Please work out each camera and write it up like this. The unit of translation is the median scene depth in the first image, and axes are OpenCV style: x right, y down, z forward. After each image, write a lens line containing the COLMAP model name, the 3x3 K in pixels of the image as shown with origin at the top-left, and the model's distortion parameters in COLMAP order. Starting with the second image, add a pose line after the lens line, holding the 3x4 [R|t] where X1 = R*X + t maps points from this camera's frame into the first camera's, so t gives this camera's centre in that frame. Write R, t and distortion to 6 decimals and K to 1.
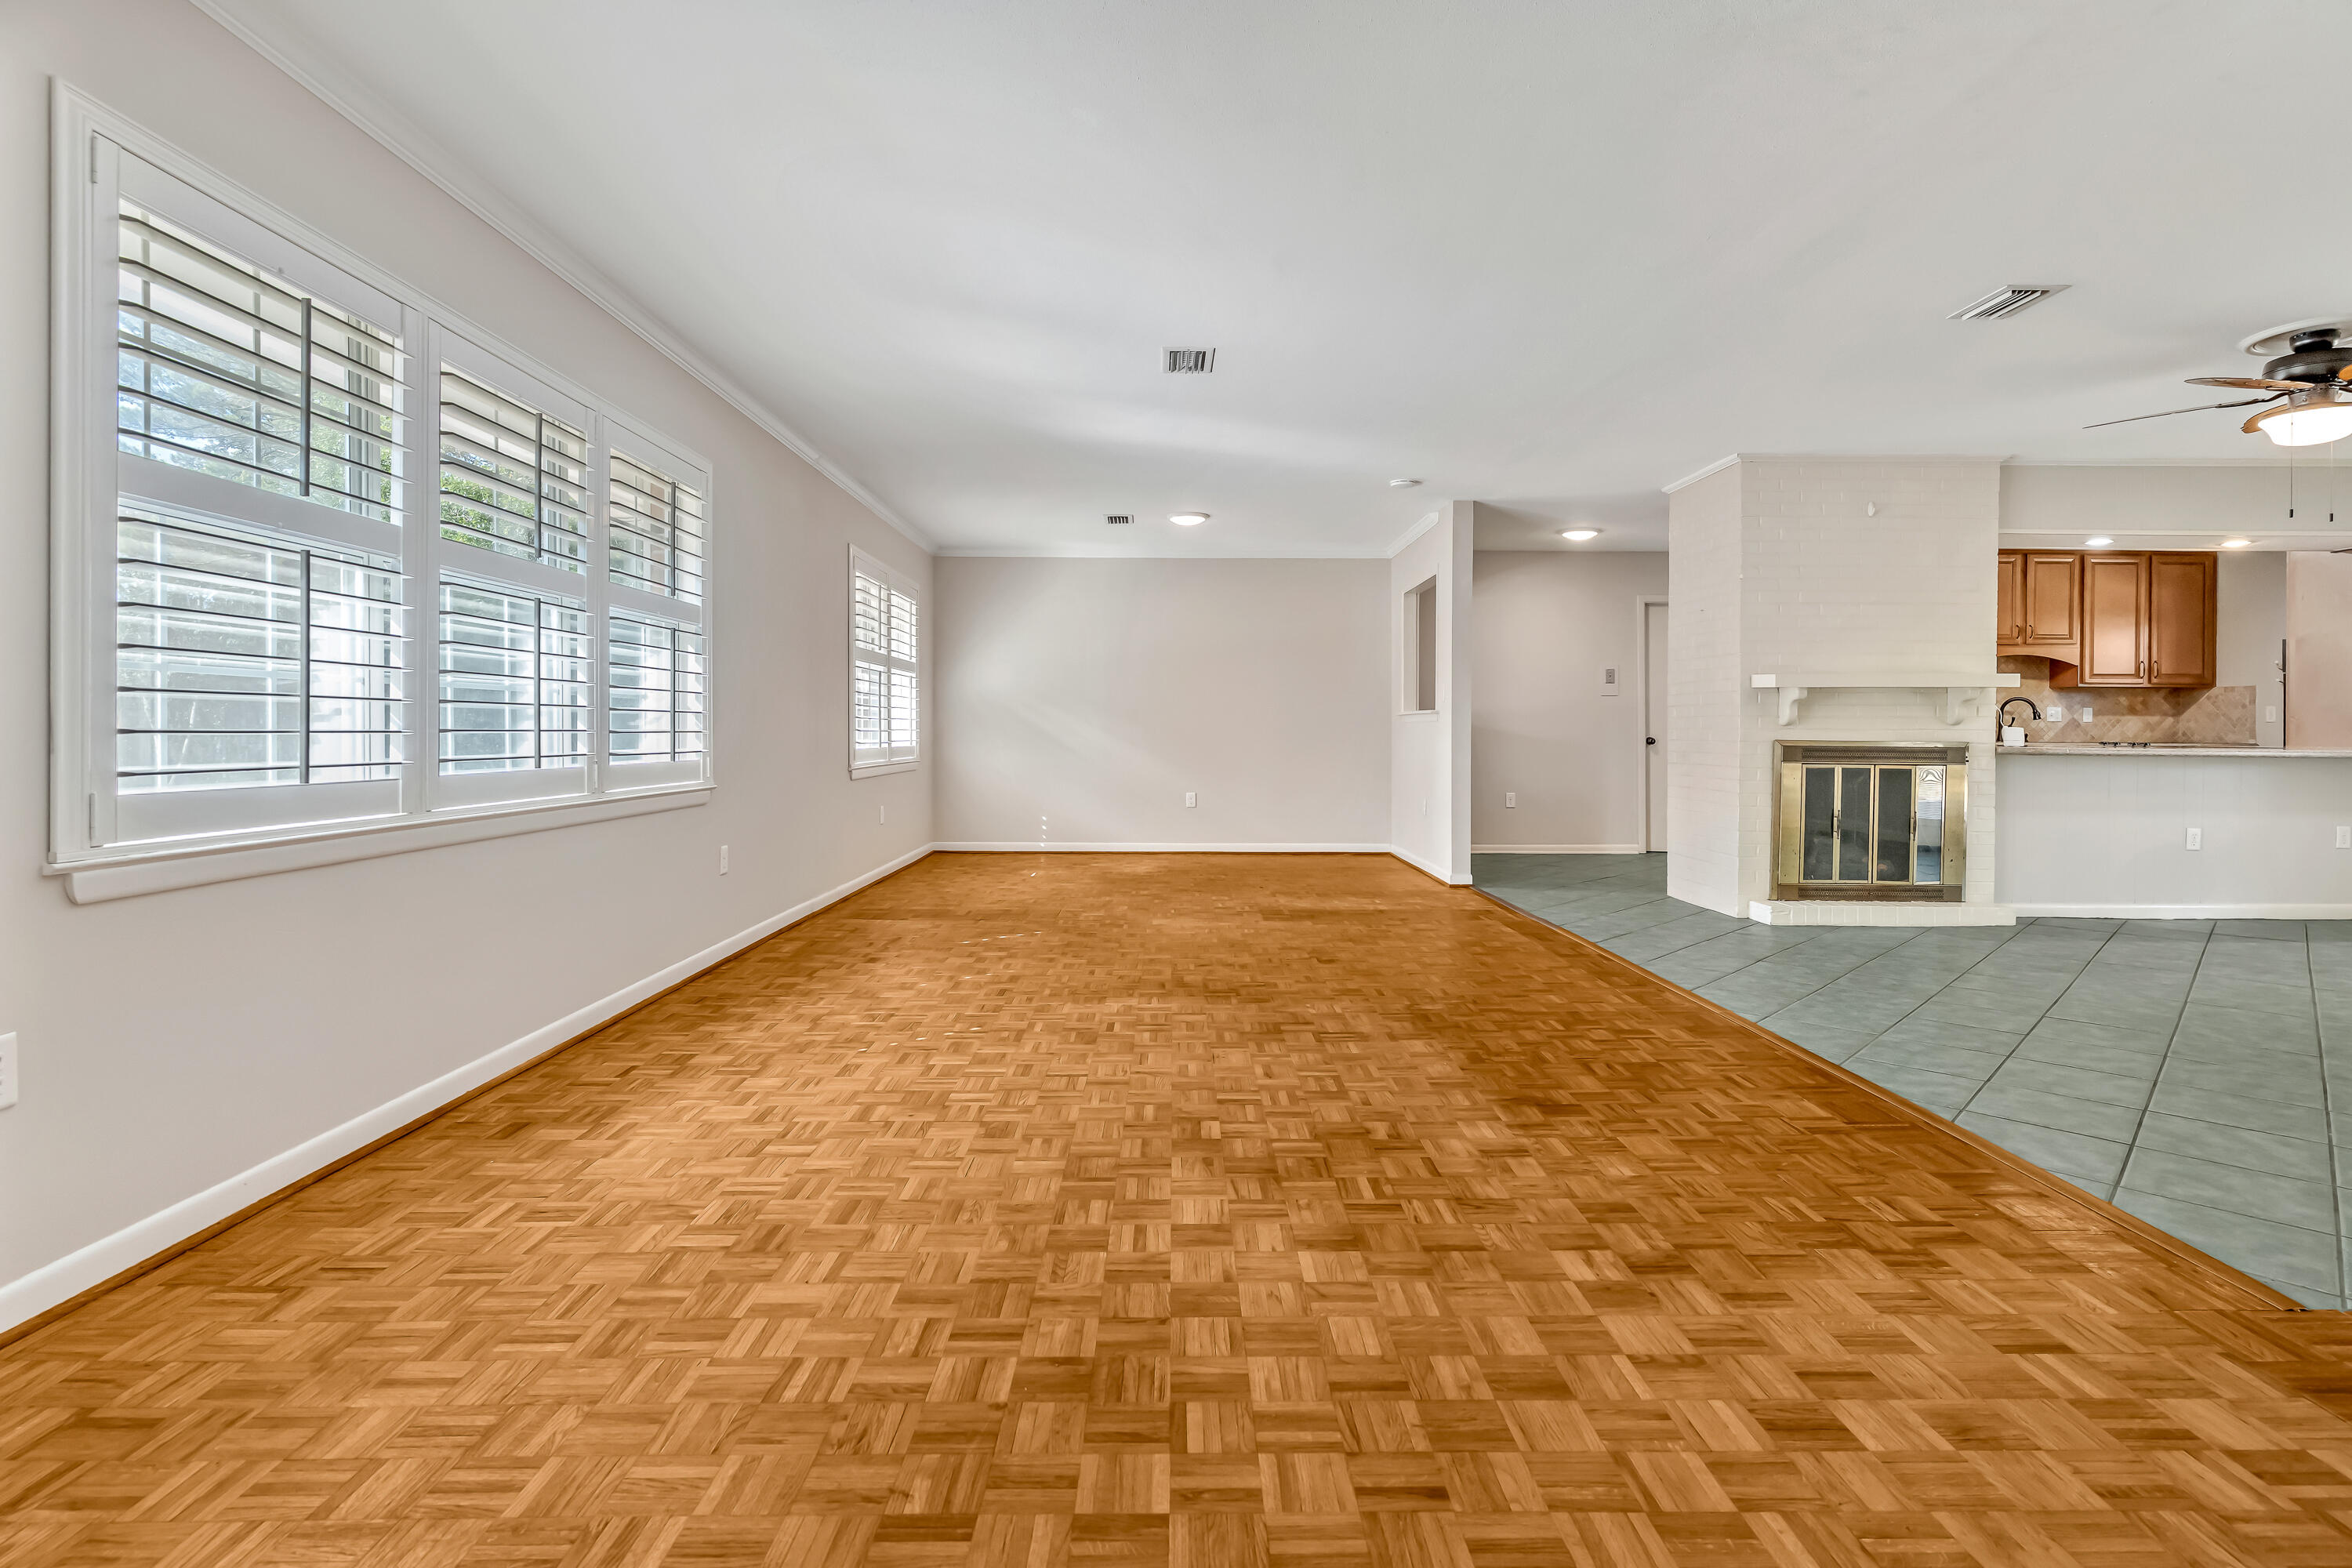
lens RADIAL K [[1137.1, 0, 1183.3], [0, 1137.1, 740.5], [0, 0, 1]] dist [0.004477, -0.000087]
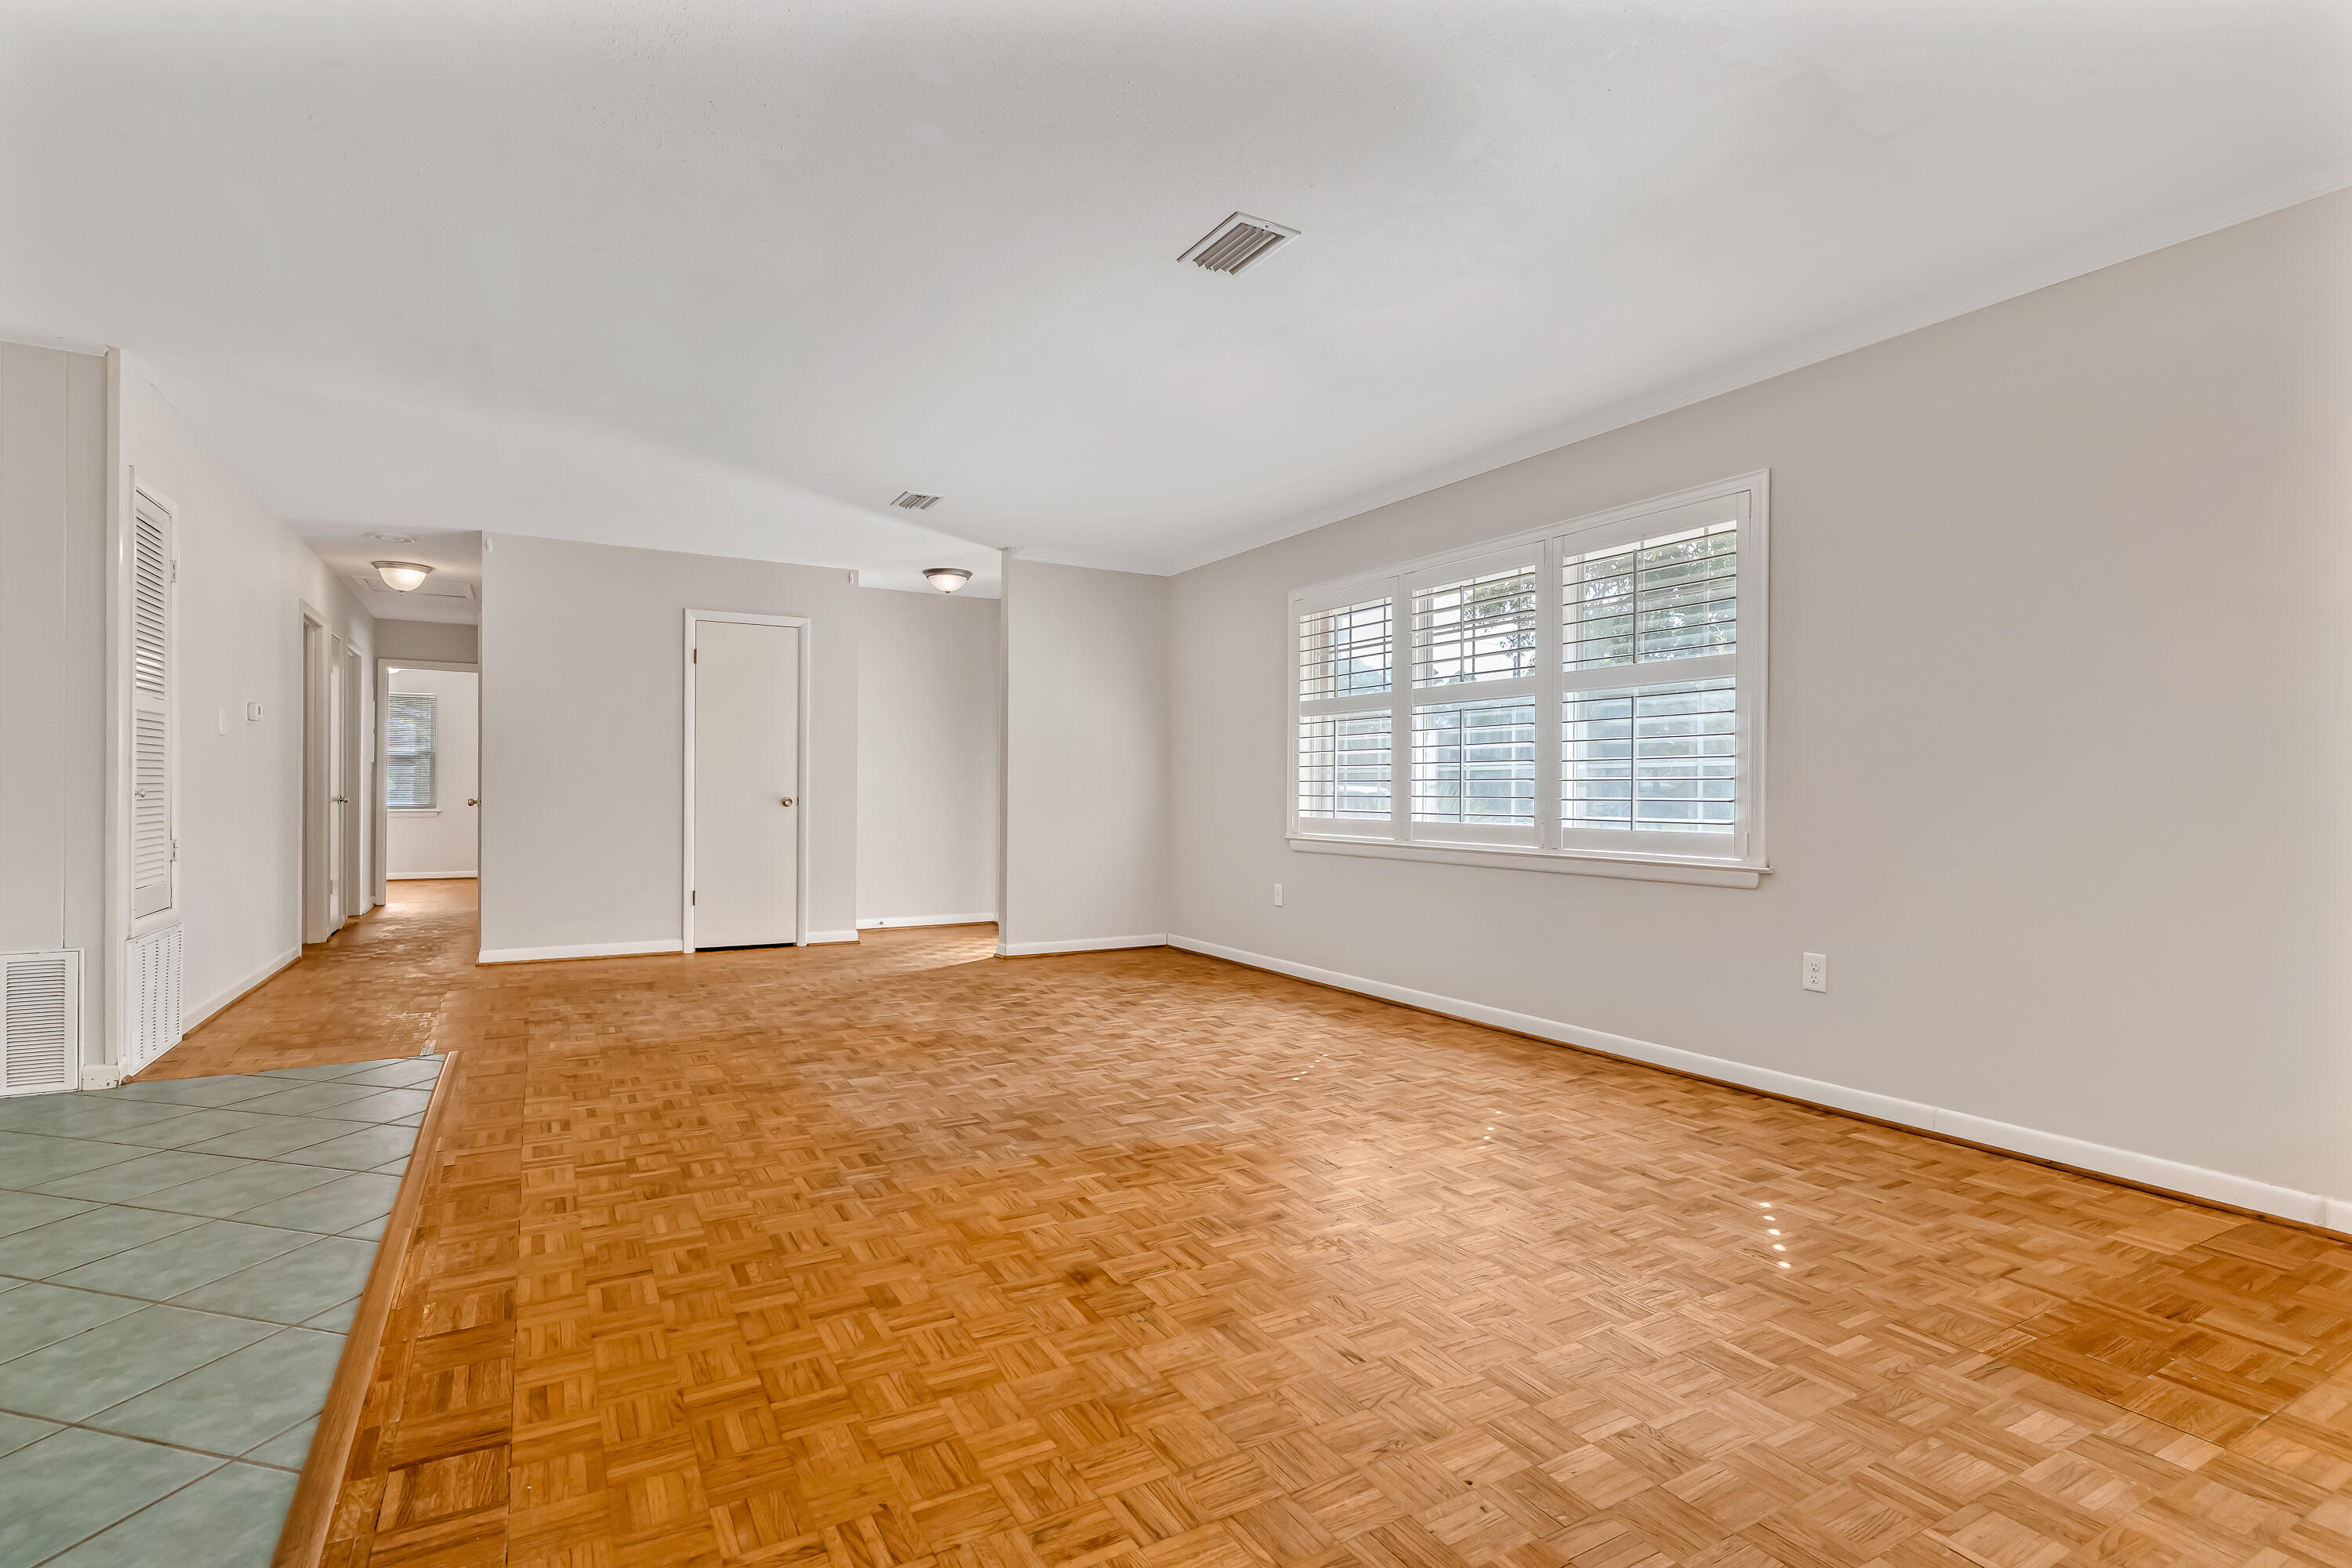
lens RADIAL K [[1137.1, 0, 1183.3], [0, 1137.1, 740.5], [0, 0, 1]] dist [0.004477, -0.000087]
pose [[-0.874649, -0.030370, -0.483805, 0.265355], [-0.013007, 0.999147, -0.039205, -0.009929], [0.484583, -0.027998, -0.874297, 1.176459]]
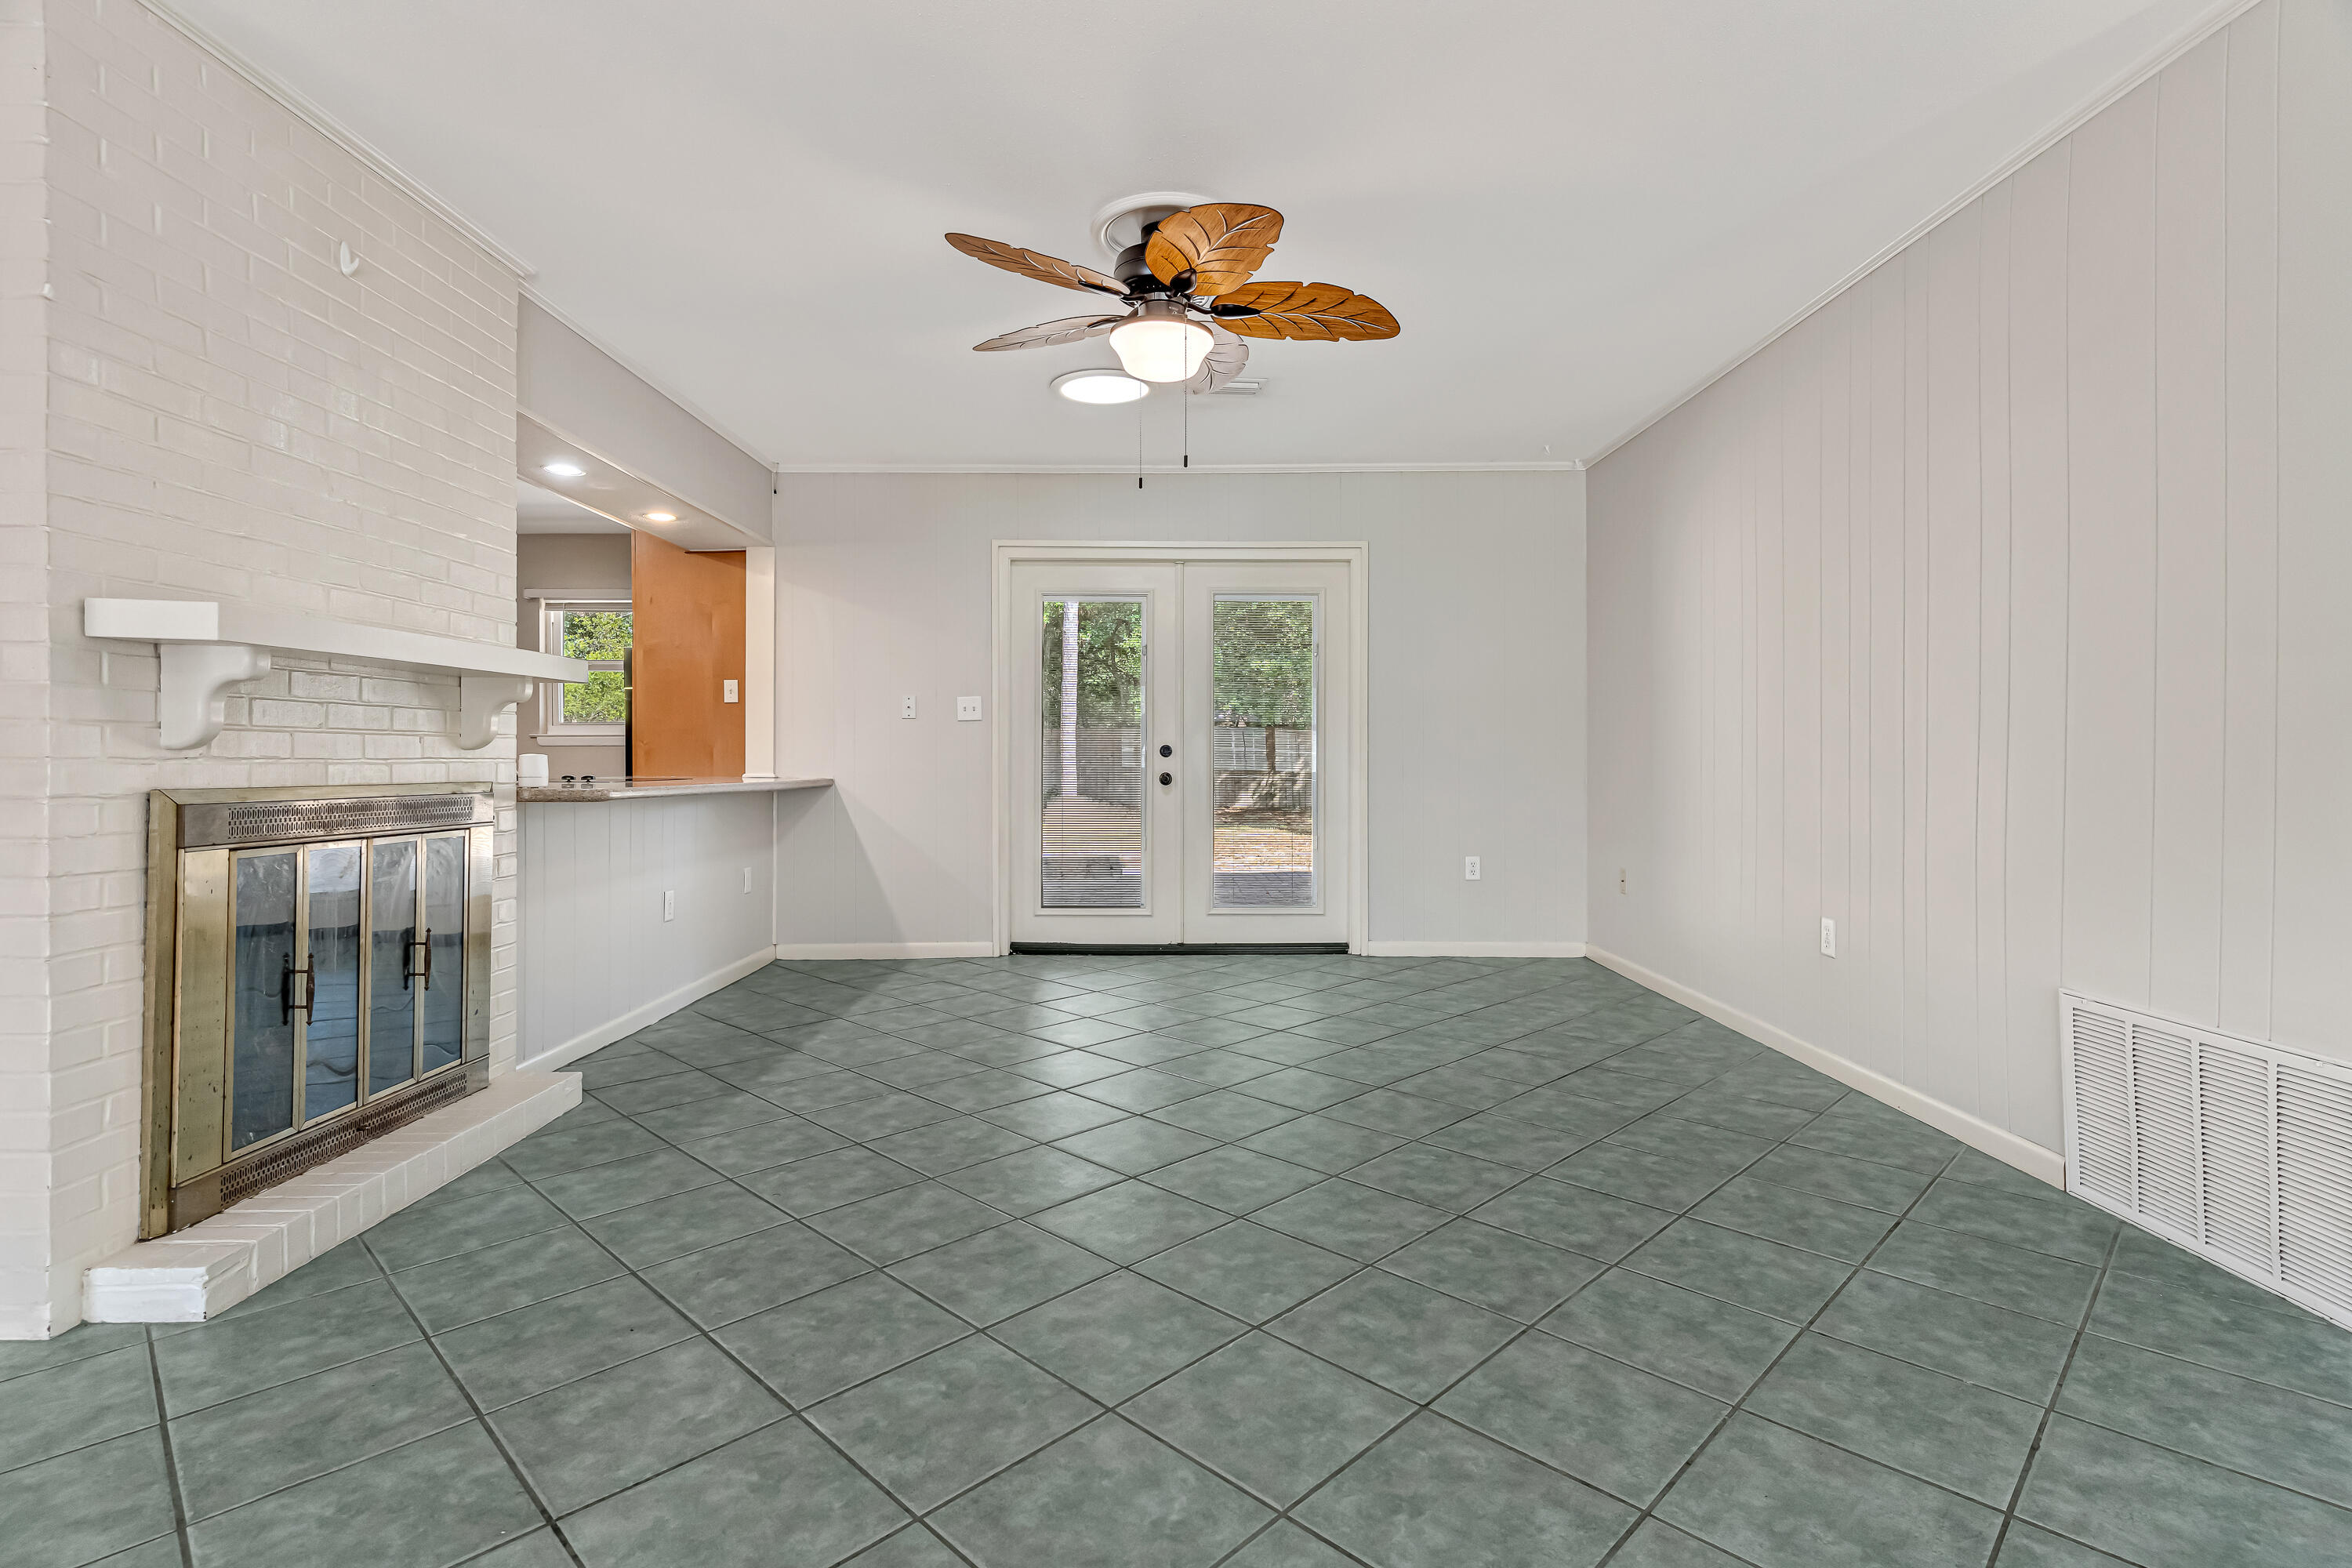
lens RADIAL K [[1123.3, 0, 1181.7], [0, 1123.3, 763.3], [0, 0, 1]] dist [0.003750, 0.000781]
pose [[0.013184, -0.008478, 0.999877, 0.170626], [0.010529, 0.999910, 0.008339, -0.007991], [-0.999858, 0.010418, 0.013272, 0.674582]]
